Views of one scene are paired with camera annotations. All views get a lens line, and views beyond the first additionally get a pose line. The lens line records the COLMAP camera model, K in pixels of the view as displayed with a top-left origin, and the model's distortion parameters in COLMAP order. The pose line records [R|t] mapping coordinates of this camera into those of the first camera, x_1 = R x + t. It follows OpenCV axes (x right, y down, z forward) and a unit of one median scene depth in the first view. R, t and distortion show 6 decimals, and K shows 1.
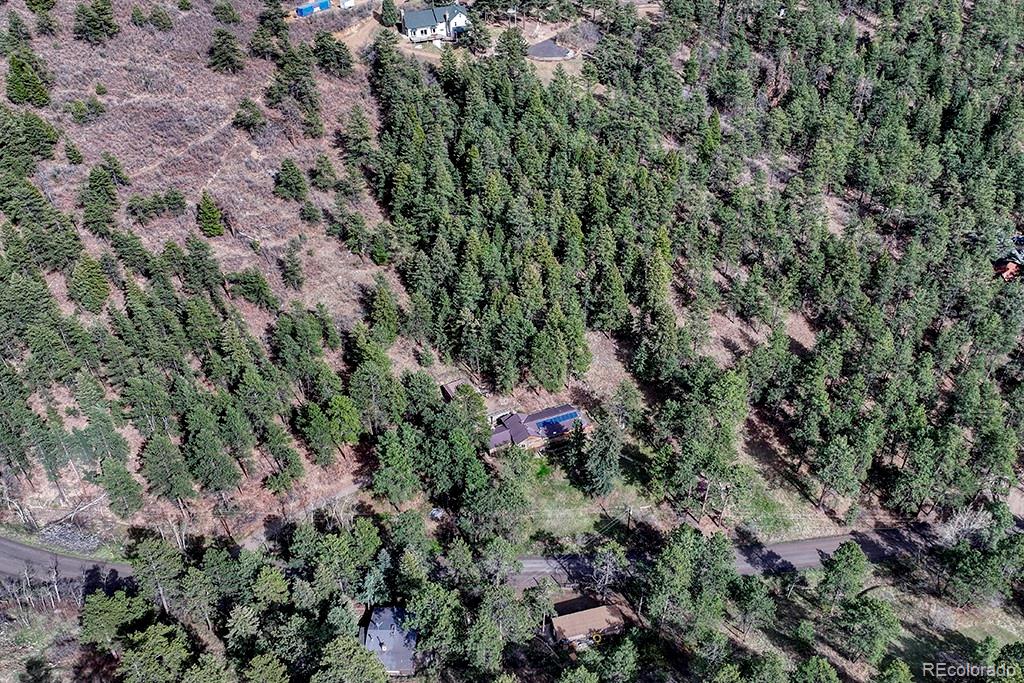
lens RADIAL K [[945.5, 0, 526.7], [0, 945.5, 367.7], [0, 0, 1]] dist [0.008661, -0.000546]
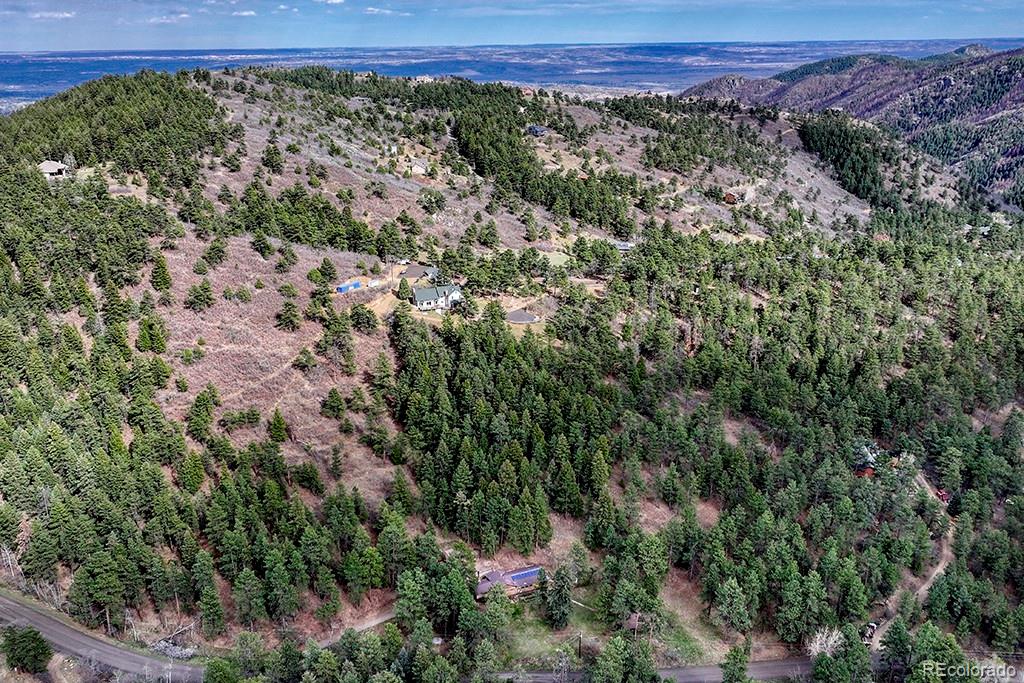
lens RADIAL K [[899.6, 0, 491.3], [0, 899.6, 341.4], [0, 0, 1]] dist [-0.002304, -0.001983]
pose [[0.999909, 0.002018, -0.013360, -0.001856], [-0.005879, 0.955277, -0.295653, 0.096449], [0.012166, 0.295705, 0.955202, -0.264831]]
